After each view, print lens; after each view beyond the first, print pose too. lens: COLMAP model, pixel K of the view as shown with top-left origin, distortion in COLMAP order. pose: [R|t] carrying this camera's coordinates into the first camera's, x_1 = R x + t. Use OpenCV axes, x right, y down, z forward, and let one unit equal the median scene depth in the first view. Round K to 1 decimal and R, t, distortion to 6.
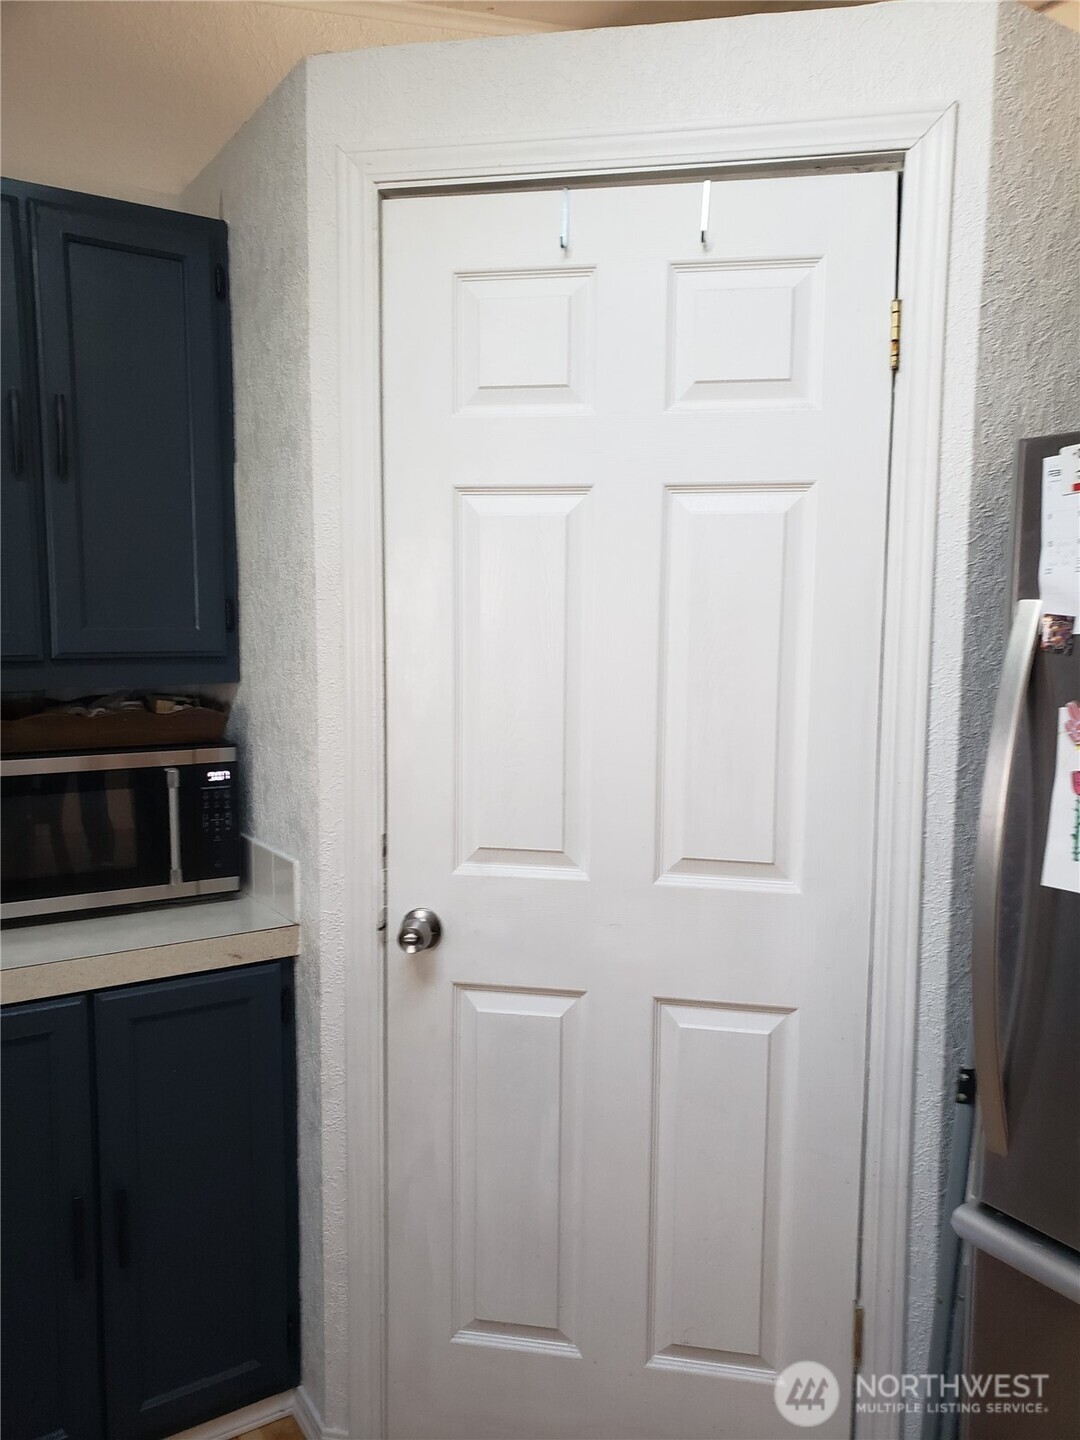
lens RADIAL K [[1198.4, 0, 622.7], [0, 1198.4, 714.8], [0, 0, 1]] dist [0.092557, -0.174115]
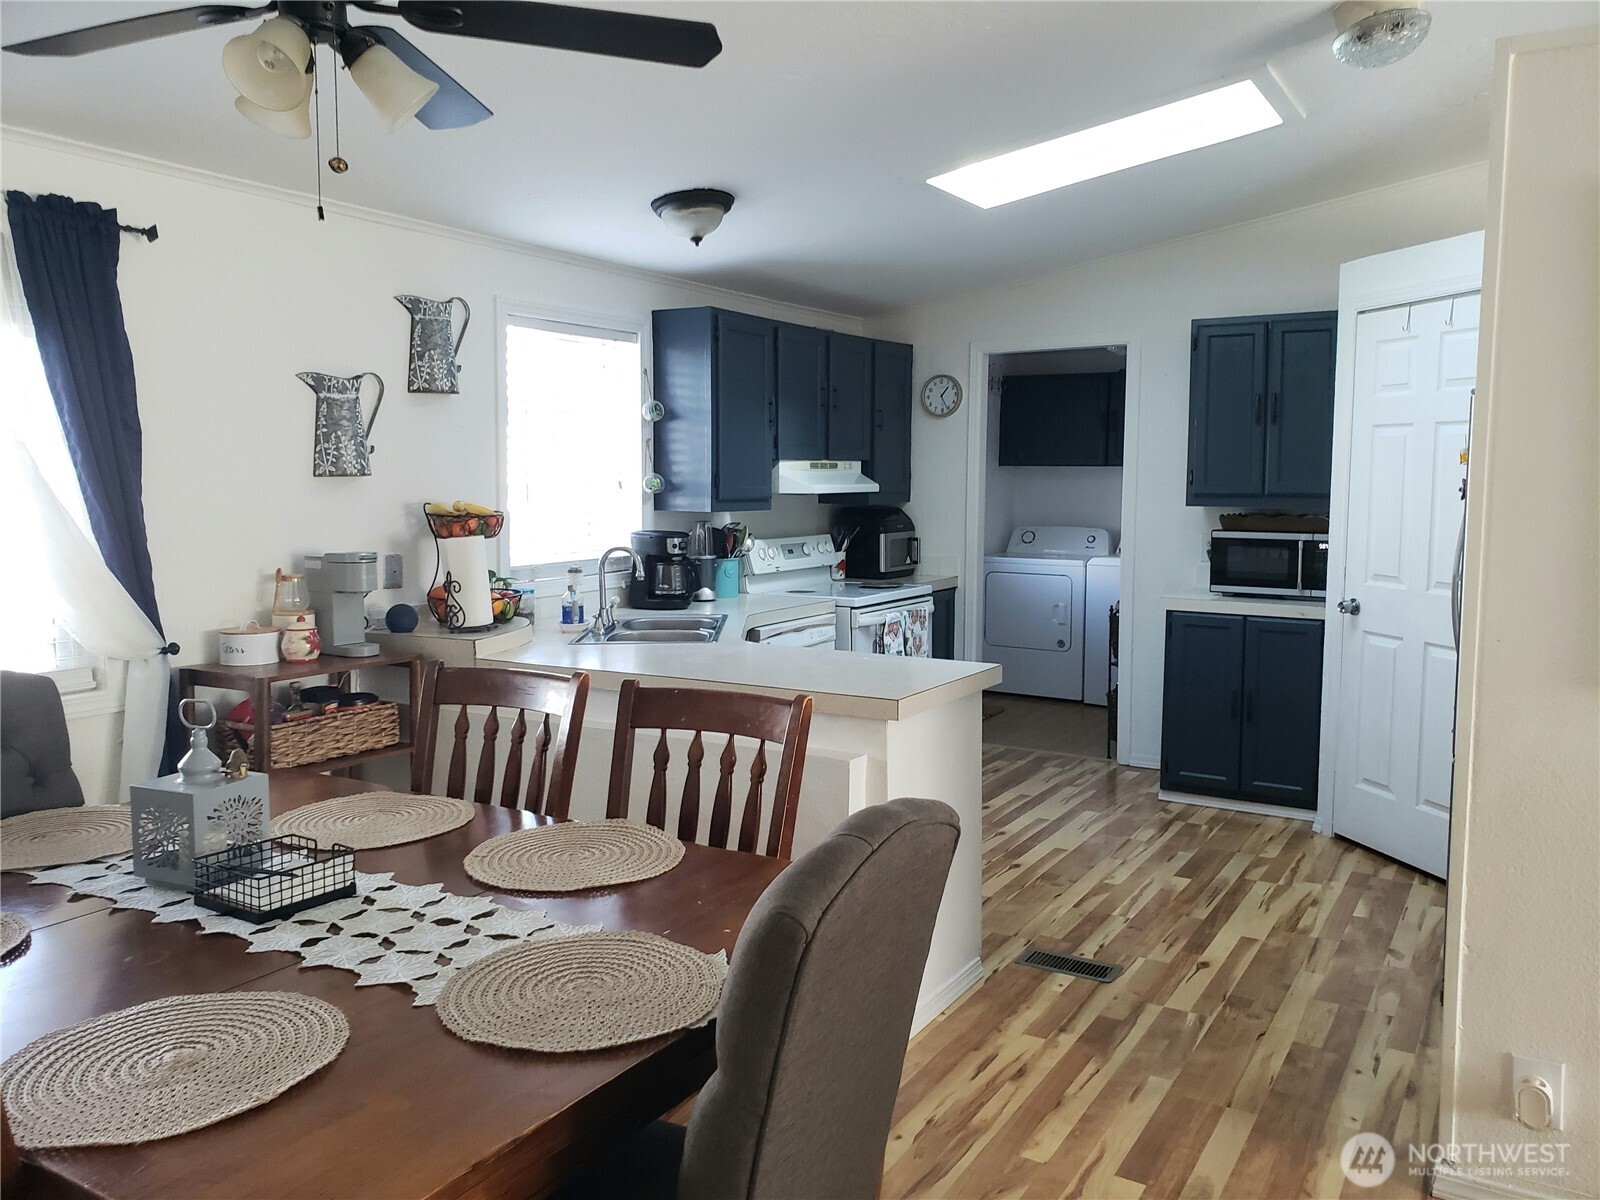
lens RADIAL K [[1280.0, 0, 809.9], [0, 1280.0, 594.1], [0, 0, 1]] dist [0.086149, -0.002171]
pose [[0.423771, 0.079835, -0.902244, 1.725714], [-0.086221, 0.995140, 0.047558, 0.122008], [0.901656, 0.057639, 0.428595, -1.110912]]
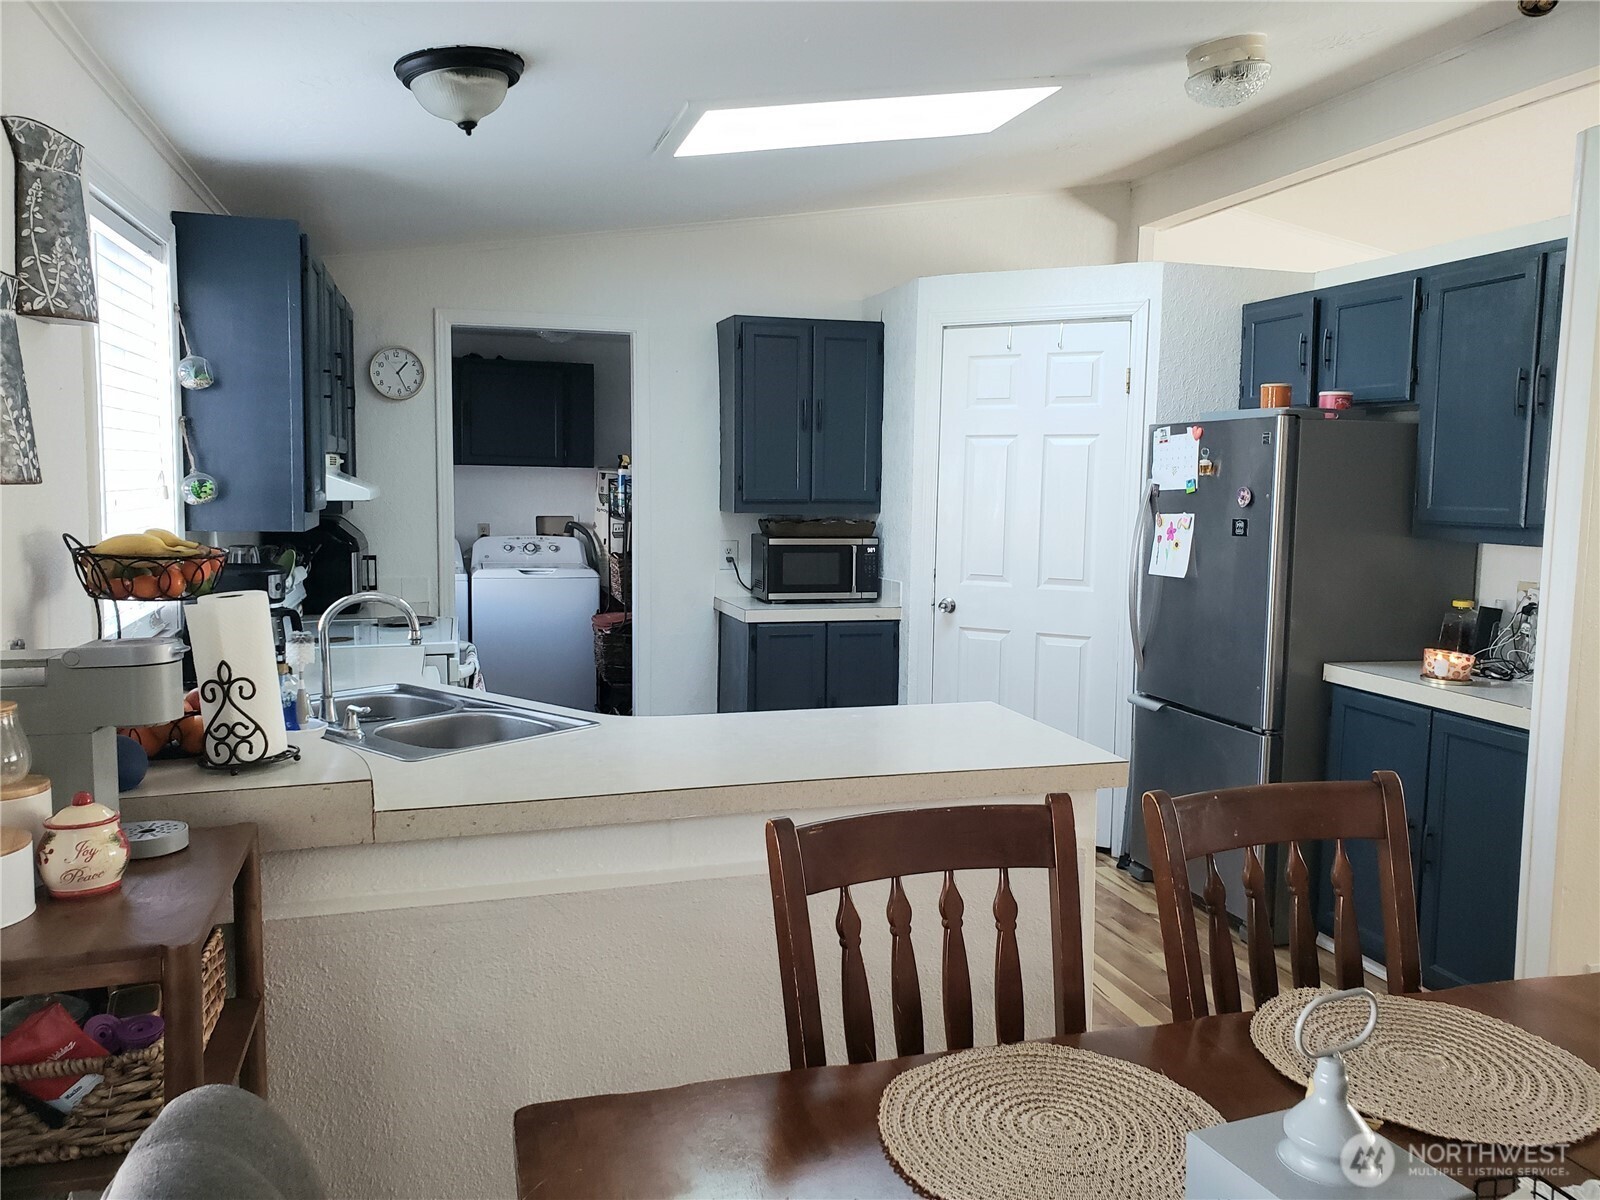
lens RADIAL K [[1280.0, 0, 809.9], [0, 1280.0, 594.1], [0, 0, 1]] dist [0.086149, -0.002171]
pose [[0.951092, 0.034773, -0.306945, 0.387282], [-0.036130, 0.999346, 0.001263, 0.157589], [0.306789, 0.009889, 0.951726, -1.682460]]
